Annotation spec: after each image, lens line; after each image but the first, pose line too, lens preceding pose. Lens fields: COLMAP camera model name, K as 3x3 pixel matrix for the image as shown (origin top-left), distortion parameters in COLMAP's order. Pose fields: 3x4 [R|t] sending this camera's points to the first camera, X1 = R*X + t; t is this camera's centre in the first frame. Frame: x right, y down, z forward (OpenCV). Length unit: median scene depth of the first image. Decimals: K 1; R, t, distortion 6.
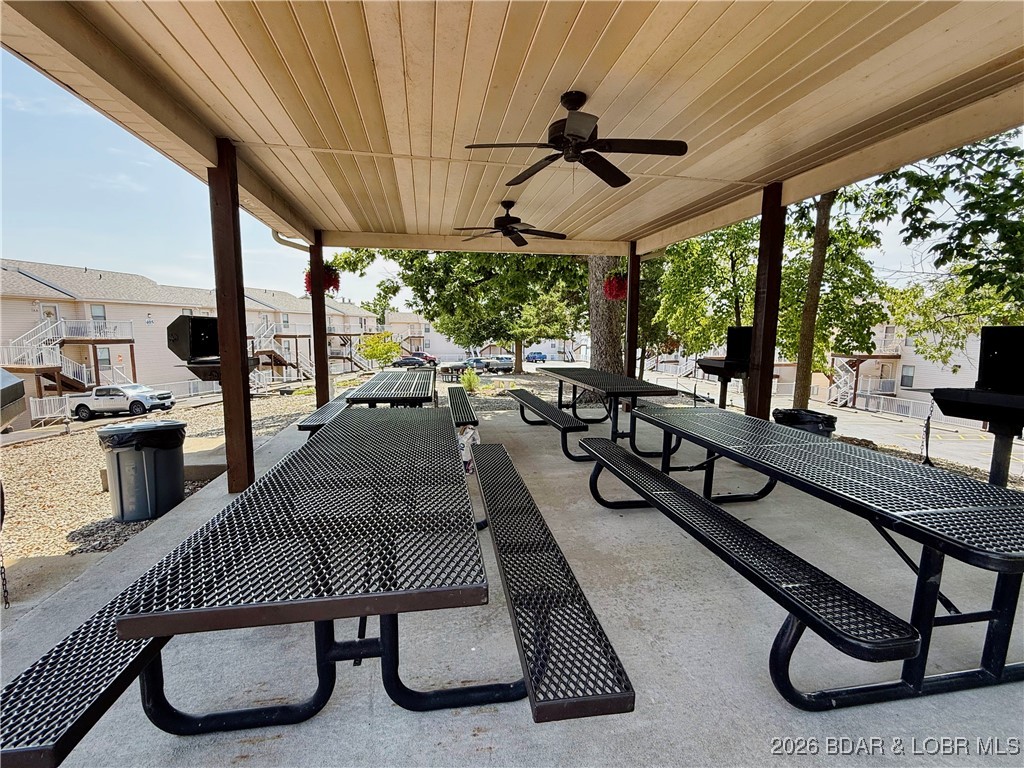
lens RADIAL K [[467.5, 0, 512.0], [0, 467.5, 384.0], [0, 0, 1]] dist [-0.000118, -0.000010]
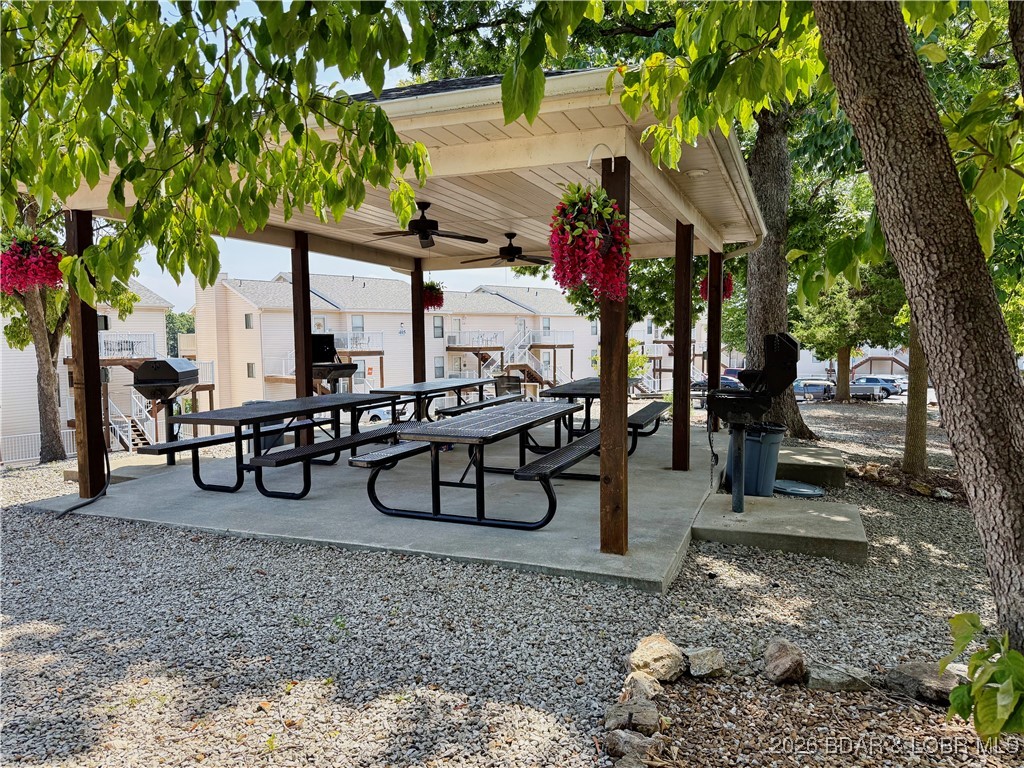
lens RADIAL K [[728.1, 0, 512.0], [0, 728.1, 384.0], [0, 0, 1]] dist [-0.000733, -0.000210]
pose [[0.851991, 0.019709, -0.523186, 0.159025], [-0.044927, 0.998357, -0.035553, 0.009368], [0.521626, 0.053796, 0.851477, -0.090081]]
